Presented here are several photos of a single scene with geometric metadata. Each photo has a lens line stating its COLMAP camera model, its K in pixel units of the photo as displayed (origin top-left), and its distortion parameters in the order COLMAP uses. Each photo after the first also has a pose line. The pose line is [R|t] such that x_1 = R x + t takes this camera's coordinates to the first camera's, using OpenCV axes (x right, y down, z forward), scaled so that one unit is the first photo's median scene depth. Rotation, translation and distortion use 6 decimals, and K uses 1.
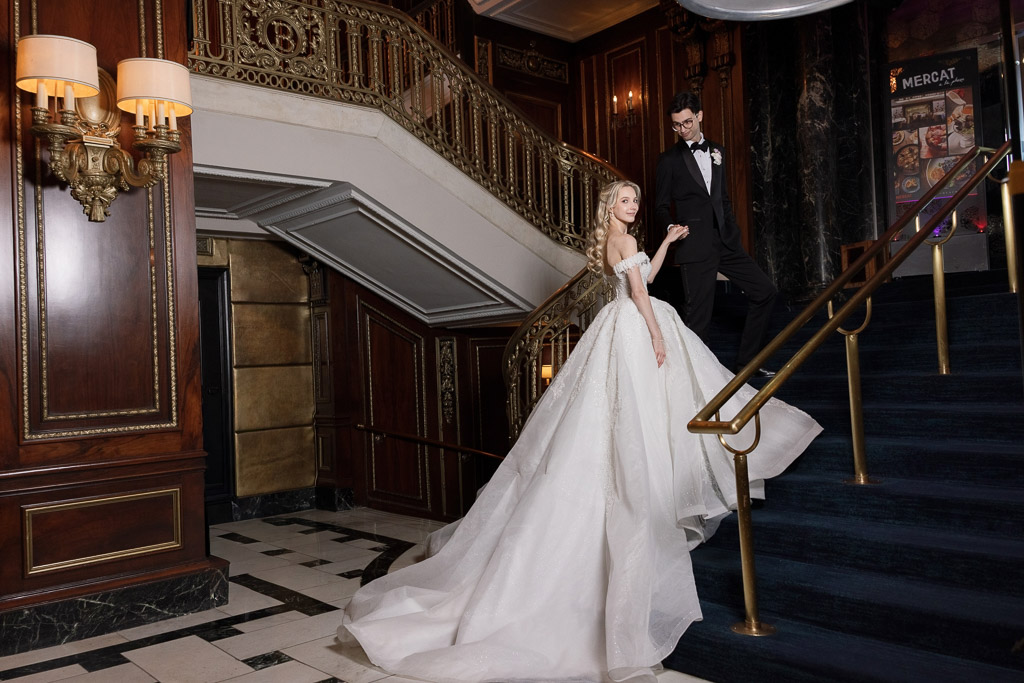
lens RADIAL K [[806.4, 0, 512.0], [0, 806.4, 341.5], [0, 0, 1]] dist [0.127690, -0.113027]
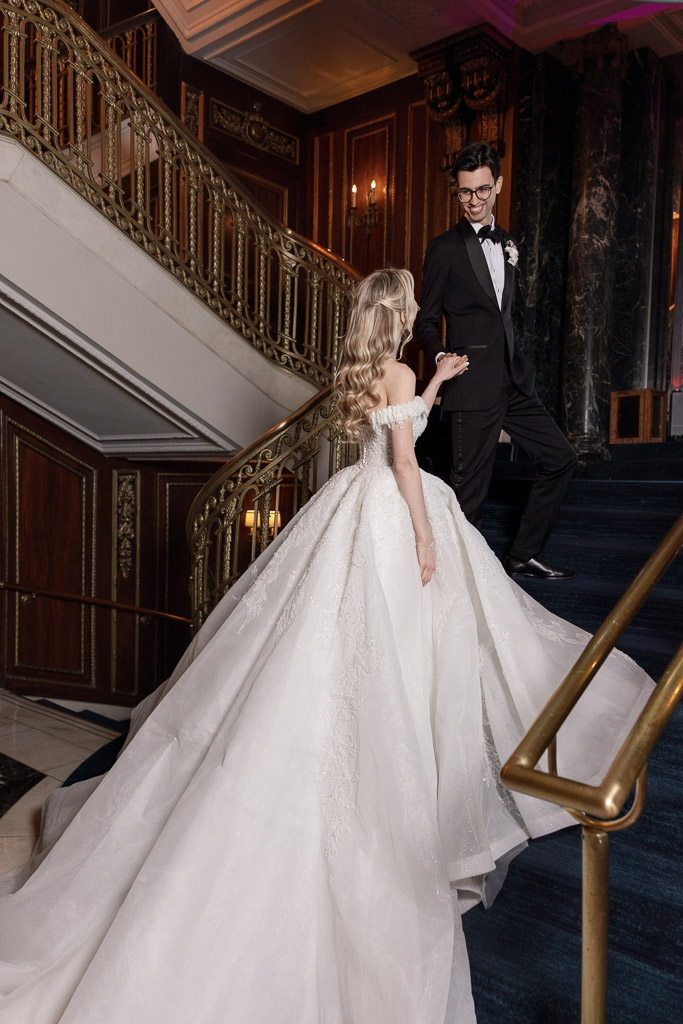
lens RADIAL K [[806.4, 0, 309.3], [0, 806.4, 514.5], [0, 0, 1]] dist [0.127690, -0.113027]
pose [[0.992634, 0.056491, 0.107172, 0.015038], [-0.063561, 0.995940, 0.063741, -0.027595], [-0.103136, -0.070083, 0.992195, 0.207345]]
